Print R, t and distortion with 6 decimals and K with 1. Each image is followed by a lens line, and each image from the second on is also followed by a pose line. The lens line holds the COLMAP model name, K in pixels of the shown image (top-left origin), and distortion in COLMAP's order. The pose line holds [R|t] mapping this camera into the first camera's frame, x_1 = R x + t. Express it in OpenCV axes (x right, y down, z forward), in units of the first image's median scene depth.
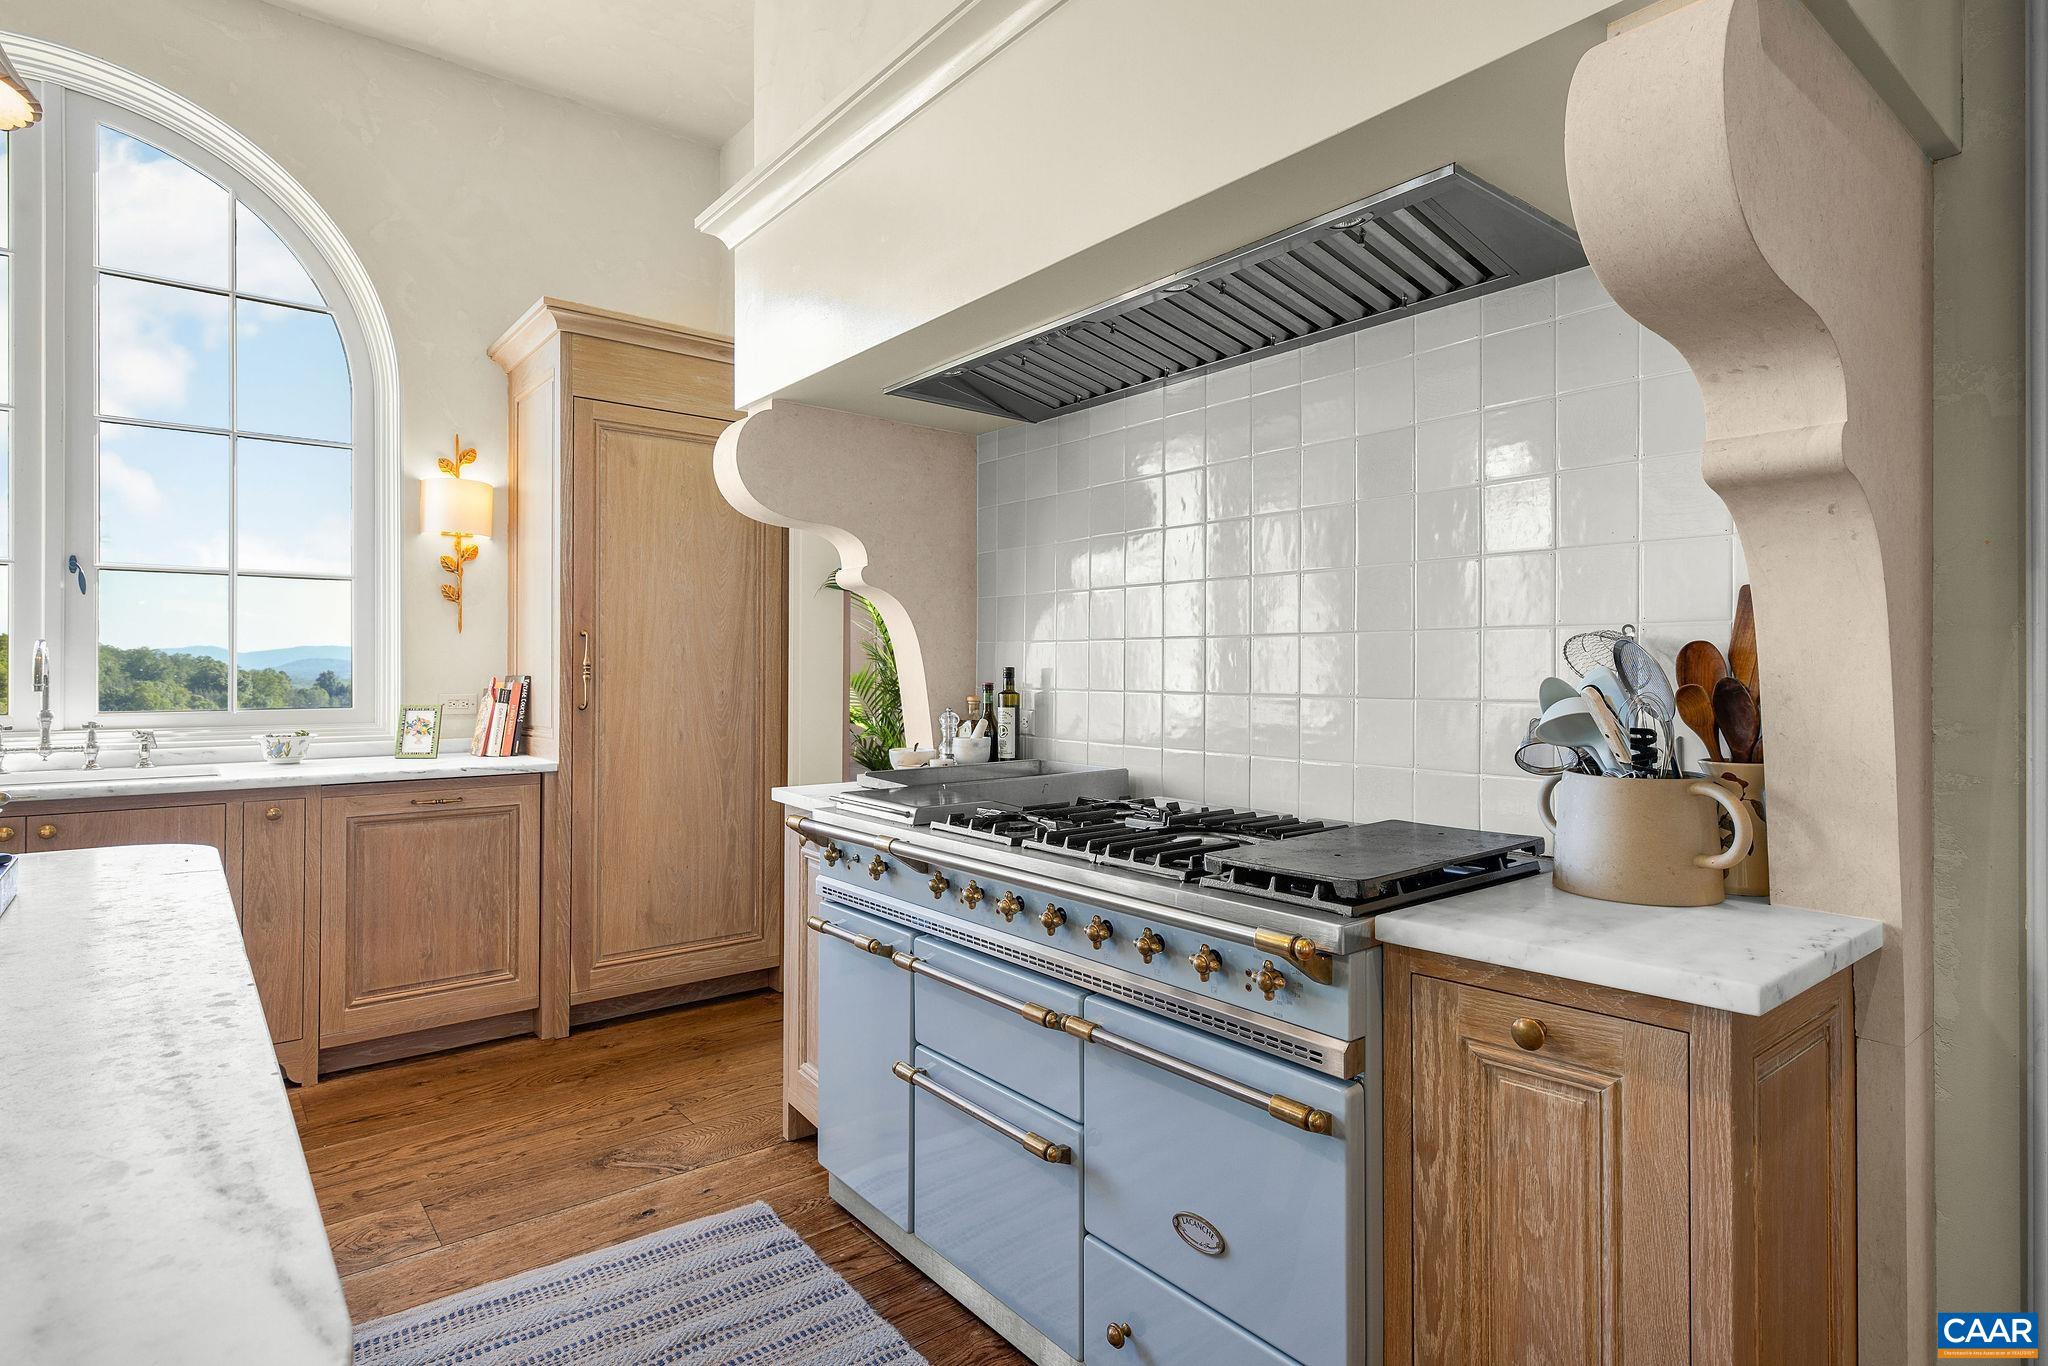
lens RADIAL K [[1059.0, 0, 1027.8], [0, 1059.0, 665.3], [0, 0, 1]] dist [0.011584, 0.000258]
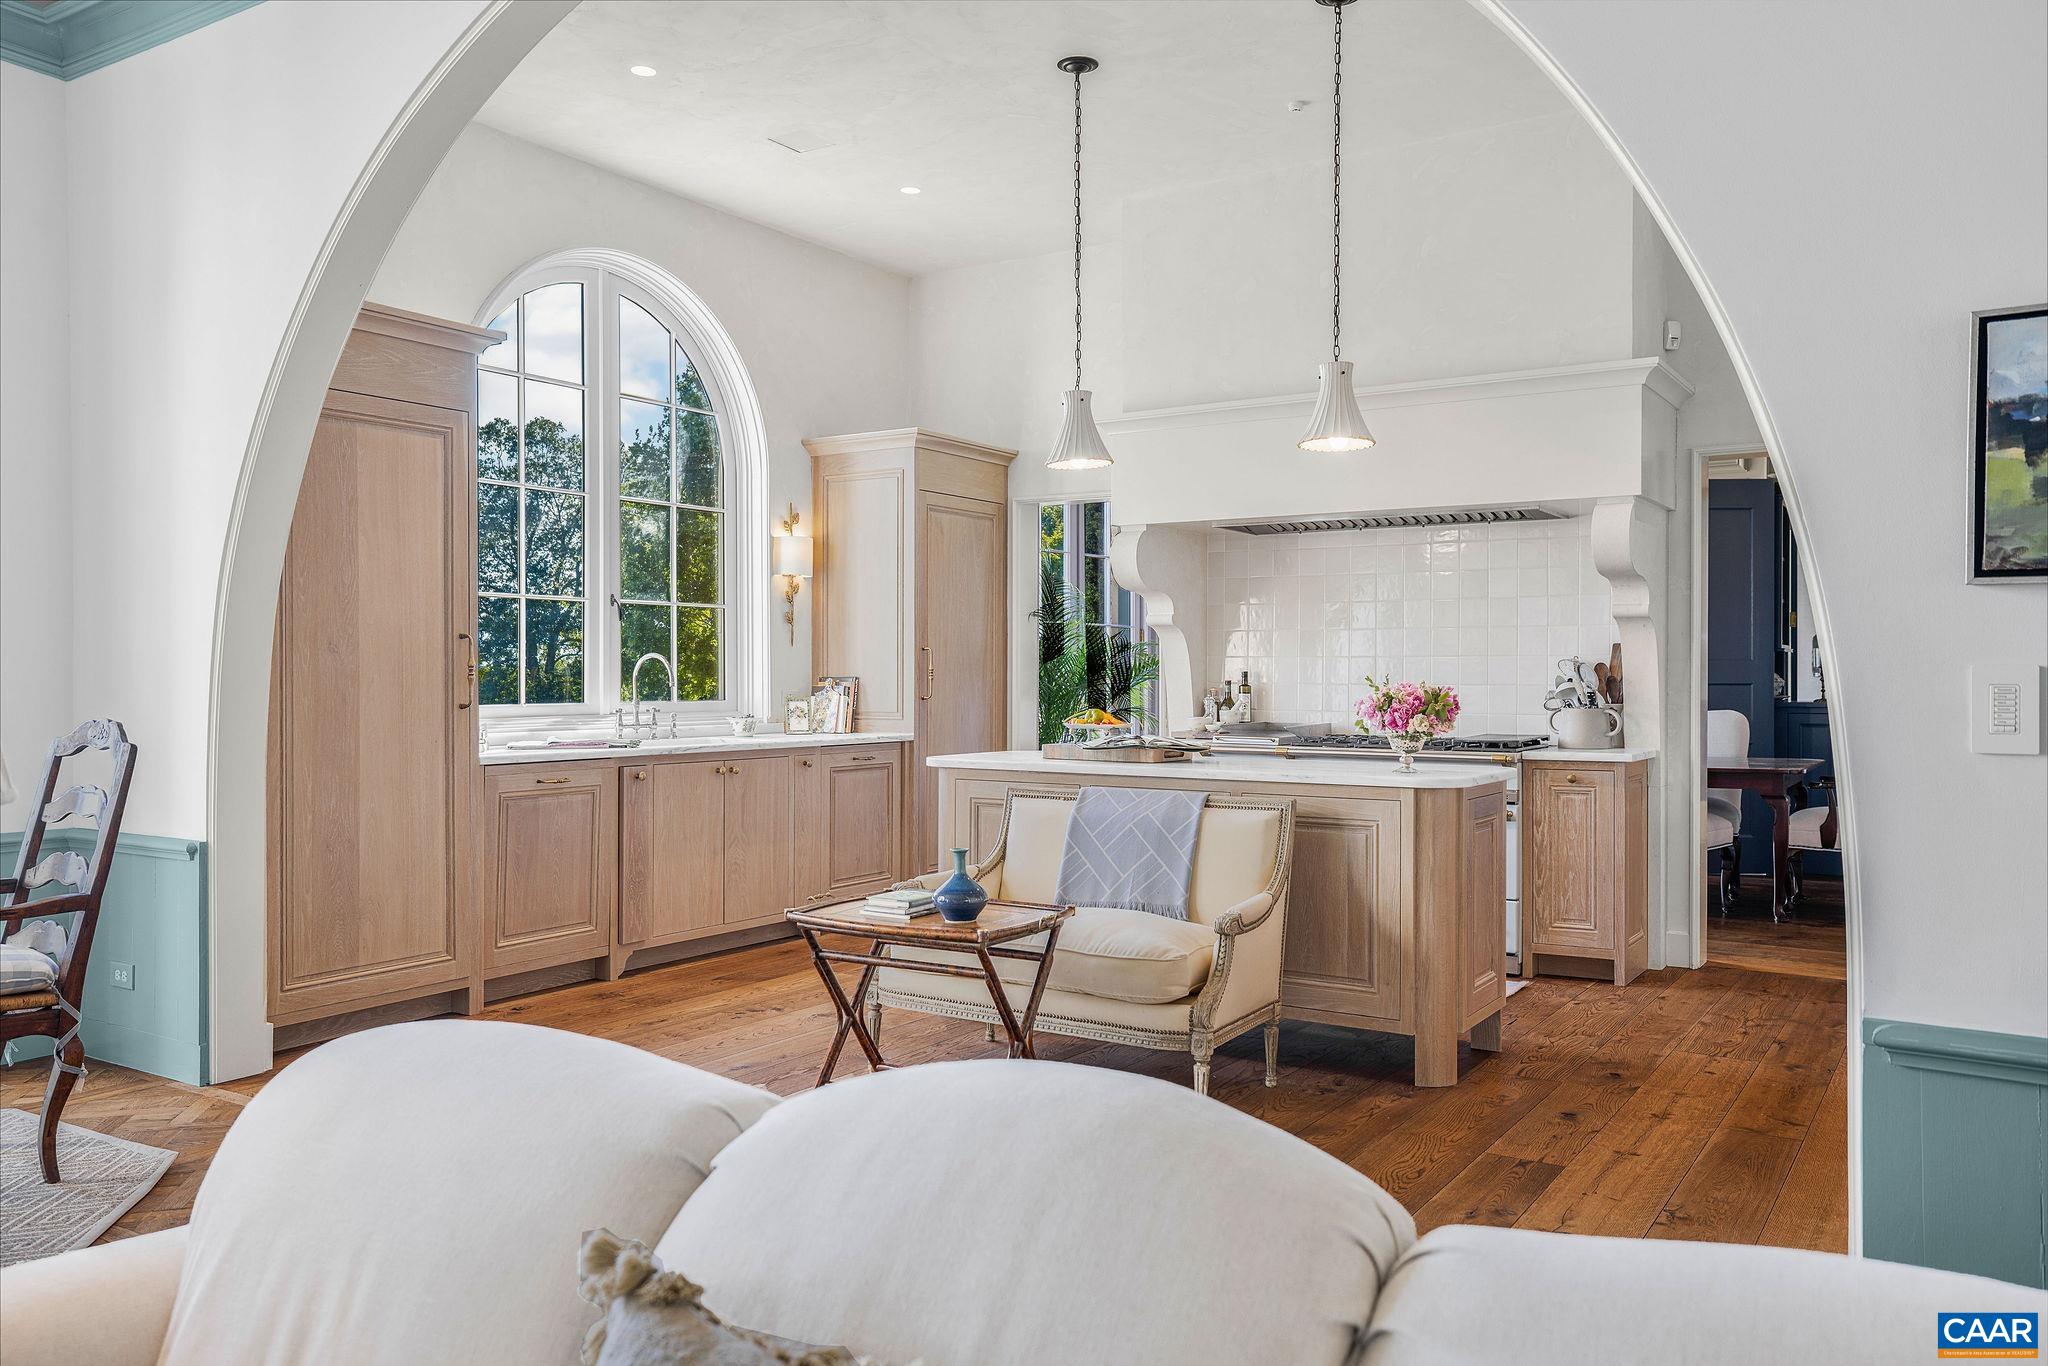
lens RADIAL K [[1539.1, 0, 1021.5], [0, 1539.1, 676.0], [0, 0, 1]] dist [0.017407, 0.013162]
pose [[0.949571, -0.000854, 0.313551, -1.072302], [-0.001217, 0.999979, 0.006410, -0.005774], [-0.313550, -0.006468, 0.949550, -1.223925]]
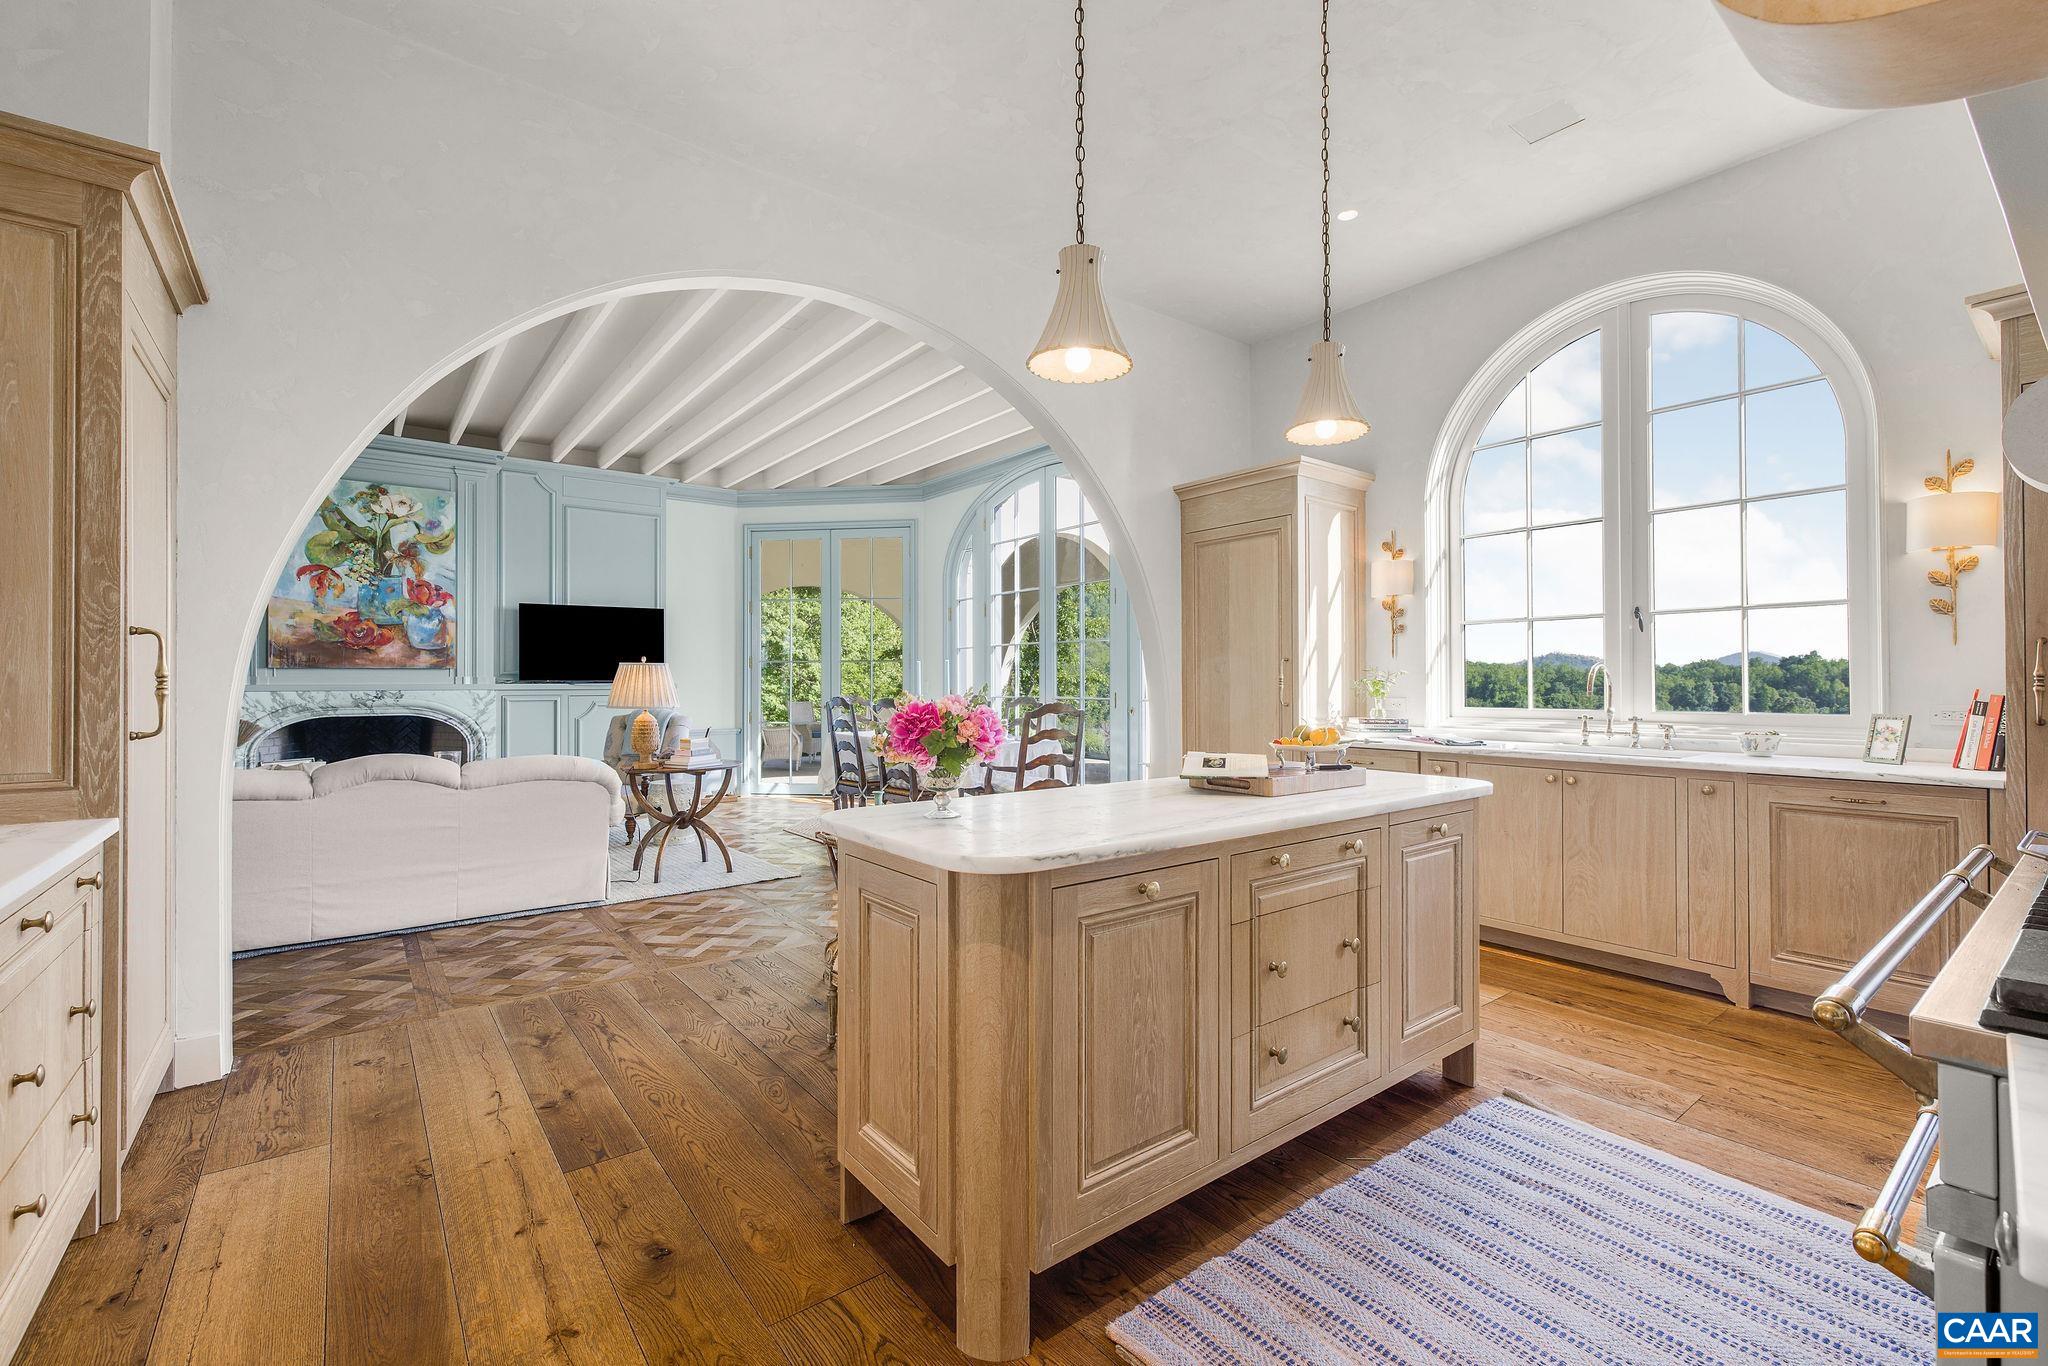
lens RADIAL K [[873.6, 0, 1019.5], [0, 873.6, 673.1], [0, 0, 1]] dist [0.006727, -0.001059]
pose [[-0.022742, -0.013091, -0.999656, 0.390382], [0.006093, 0.999894, -0.013232, 0.002377], [0.999723, -0.006391, -0.022660, 0.157809]]
